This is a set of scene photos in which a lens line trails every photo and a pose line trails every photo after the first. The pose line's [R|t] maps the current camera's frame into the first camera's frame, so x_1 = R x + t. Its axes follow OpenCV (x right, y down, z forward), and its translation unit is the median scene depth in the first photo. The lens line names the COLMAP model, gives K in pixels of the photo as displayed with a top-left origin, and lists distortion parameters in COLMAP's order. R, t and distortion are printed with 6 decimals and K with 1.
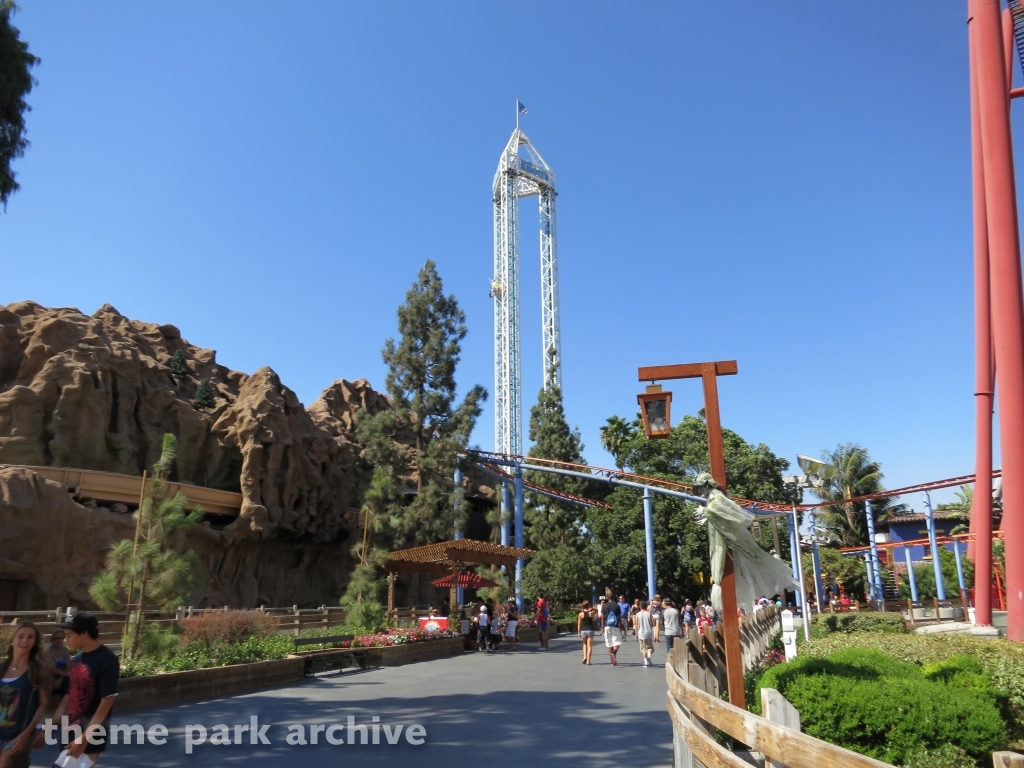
lens RADIAL K [[725.8, 0, 512.0], [0, 725.8, 384.0], [0, 0, 1]] dist [-0.061490, -0.001945]
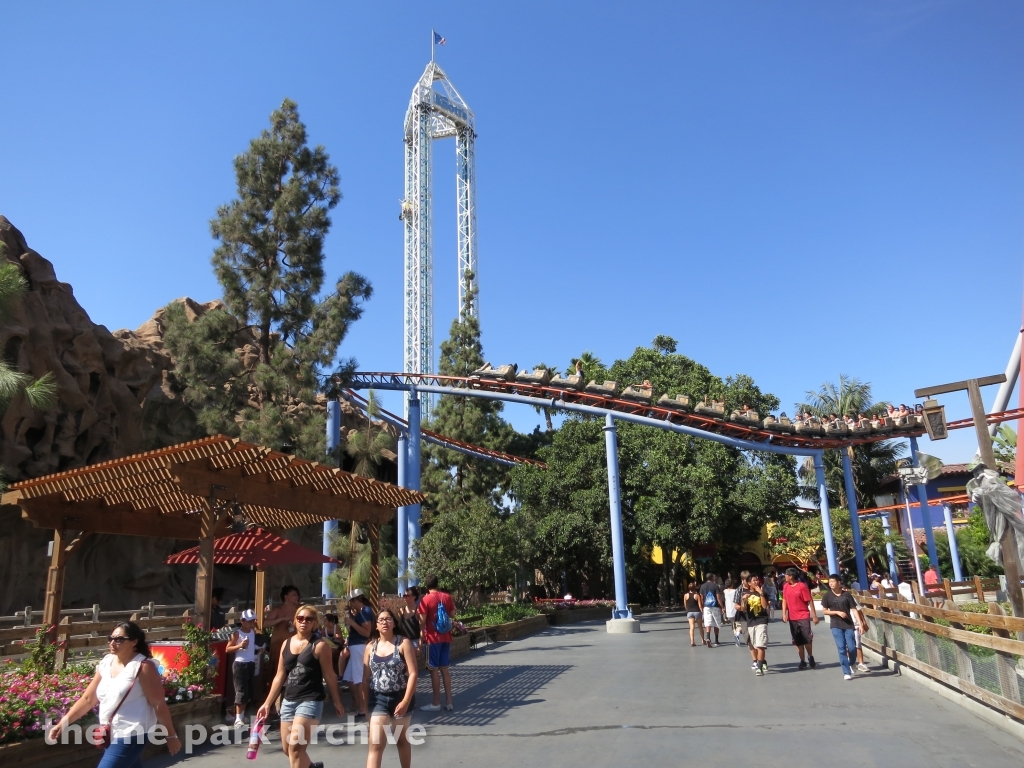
lens RADIAL K [[752.6, 0, 512.0], [0, 752.6, 384.0], [0, 0, 1]] dist [-0.066387, 0.003534]
pose [[0.993837, 0.002709, 0.110821, 0.016786], [-0.005792, 0.999605, 0.027512, 0.069421], [-0.110703, -0.027984, 0.993459, 0.236871]]
